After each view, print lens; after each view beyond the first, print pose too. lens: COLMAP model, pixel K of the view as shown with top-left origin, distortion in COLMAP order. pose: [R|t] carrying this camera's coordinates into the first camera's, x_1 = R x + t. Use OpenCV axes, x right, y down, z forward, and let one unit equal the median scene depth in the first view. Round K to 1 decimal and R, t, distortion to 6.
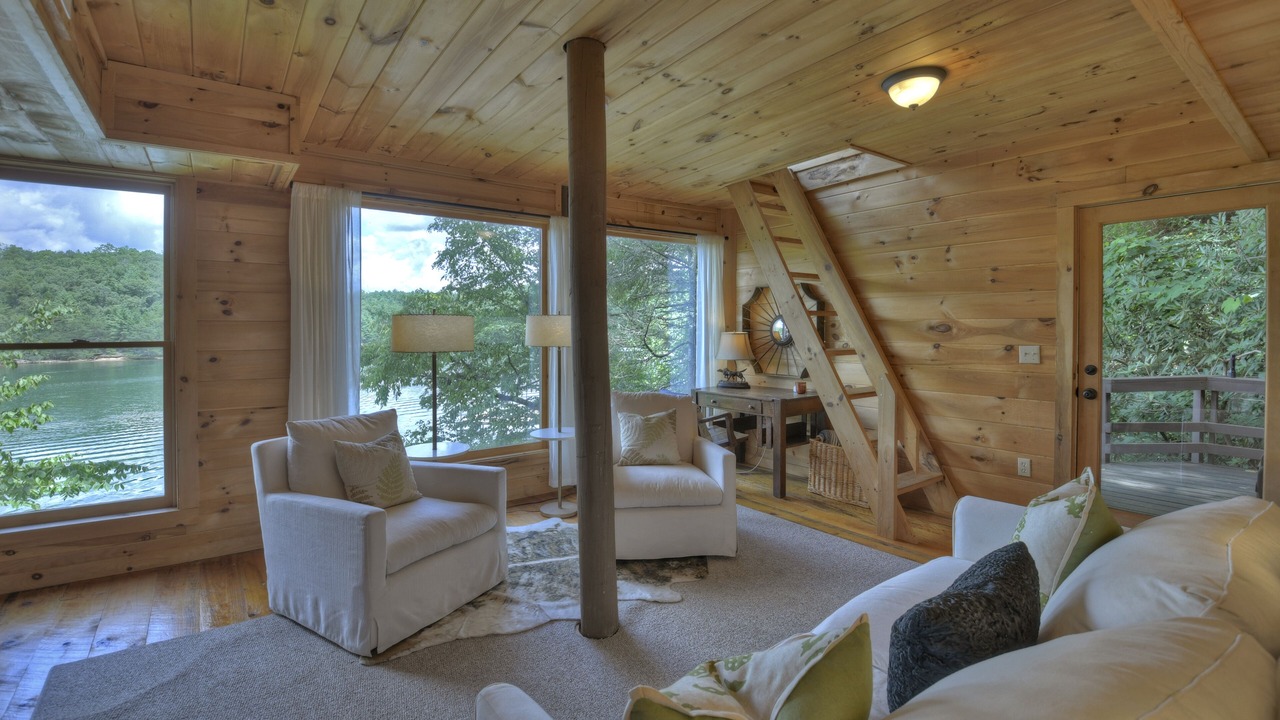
lens RADIAL K [[554.4, 0, 611.0], [0, 554.4, 335.2], [0, 0, 1]] dist [0.050227, -0.058127]
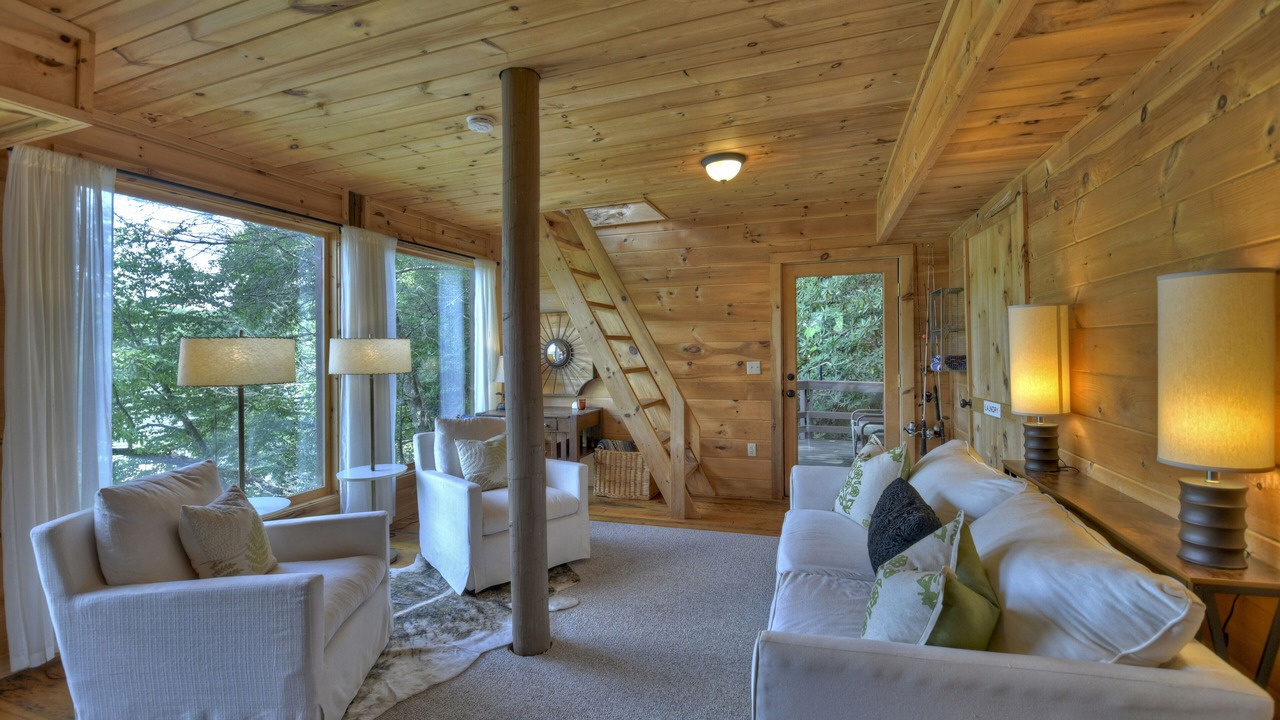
lens RADIAL K [[570.0, 0, 608.2], [0, 570.0, 351.9], [0, 0, 1]] dist [0.000928, -0.015608]
pose [[0.824190, -0.010977, 0.566207, -0.347827], [0.019530, 0.999768, -0.009045, 0.001103], [-0.565977, 0.018513, 0.824213, 0.041413]]
